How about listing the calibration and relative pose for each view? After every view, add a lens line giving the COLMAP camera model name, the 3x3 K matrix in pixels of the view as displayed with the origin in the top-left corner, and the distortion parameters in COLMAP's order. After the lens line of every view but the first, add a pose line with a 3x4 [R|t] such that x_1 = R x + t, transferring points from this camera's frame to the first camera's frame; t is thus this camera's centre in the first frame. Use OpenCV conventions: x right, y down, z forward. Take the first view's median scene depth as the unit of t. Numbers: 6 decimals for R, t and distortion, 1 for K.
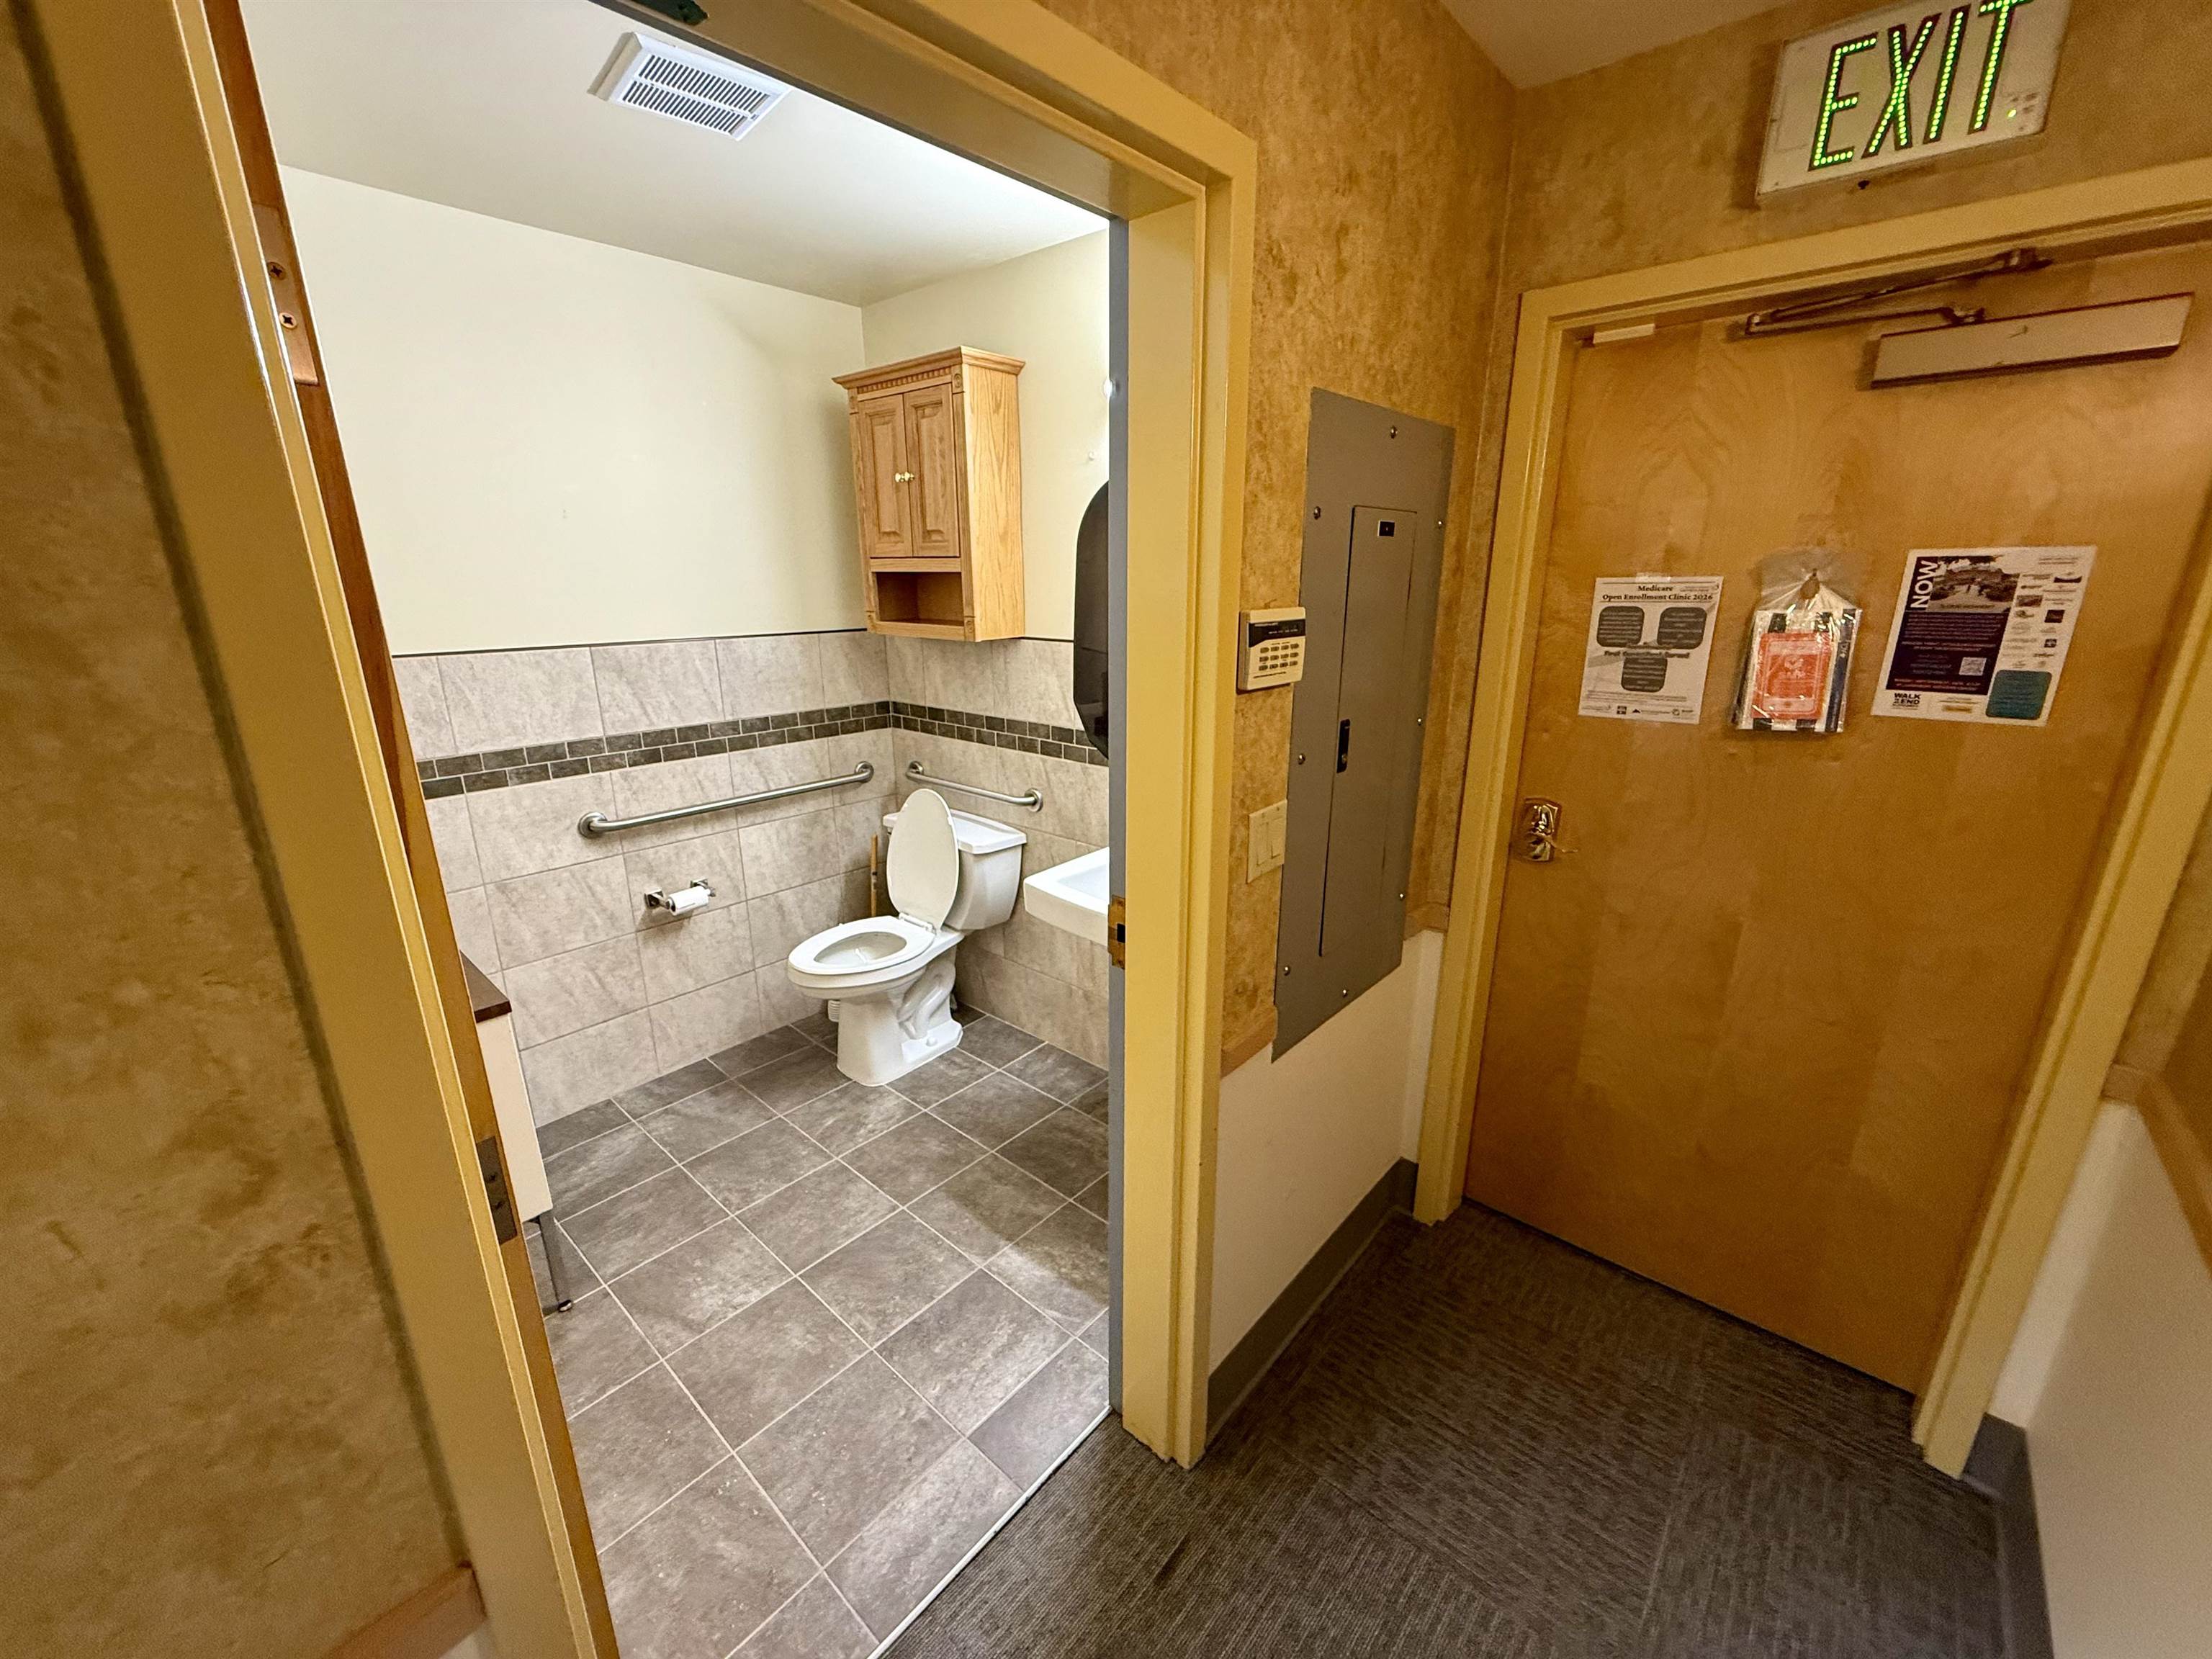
lens RADIAL K [[881.1, 0, 1102.4], [0, 881.1, 831.4], [0, 0, 1]] dist [0.000610, -0.000128]
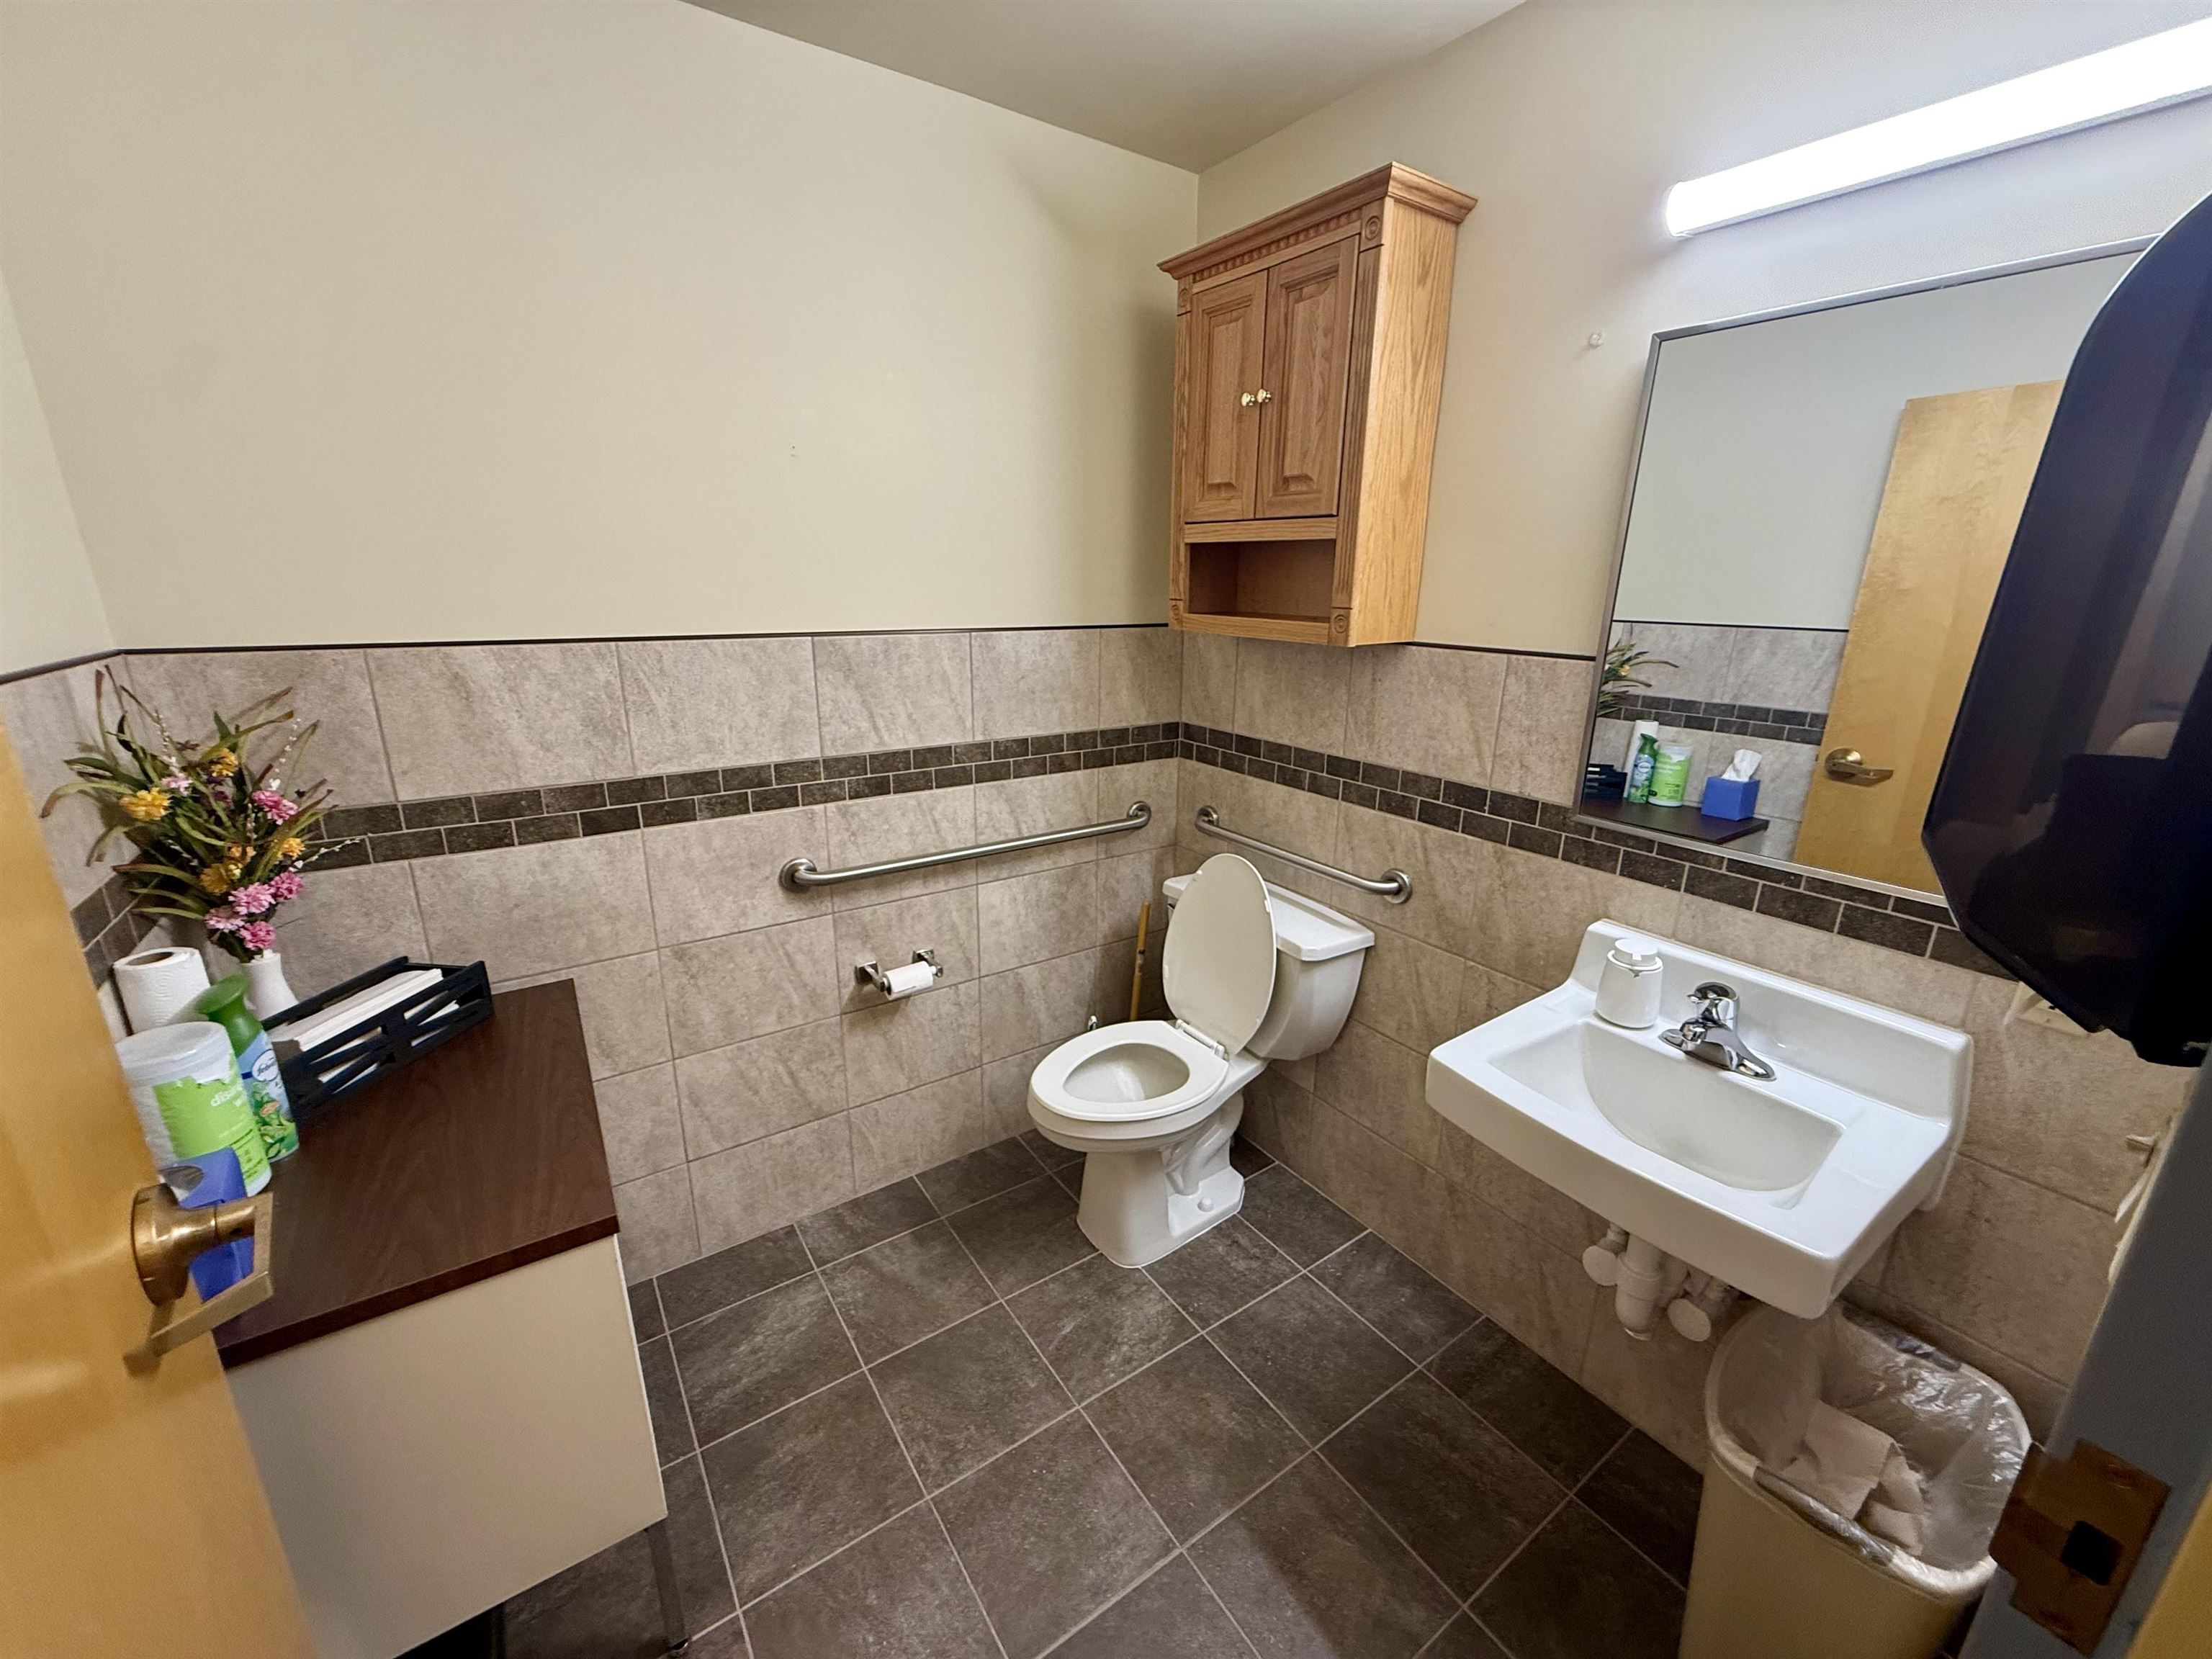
lens RADIAL K [[881.1, 0, 1102.4], [0, 881.1, 831.4], [0, 0, 1]] dist [0.000610, -0.000128]
pose [[0.969413, 0.082630, -0.231109, -0.147861], [-0.083599, 0.996484, 0.005615, -0.064527], [0.230760, 0.013878, 0.972912, 0.309330]]
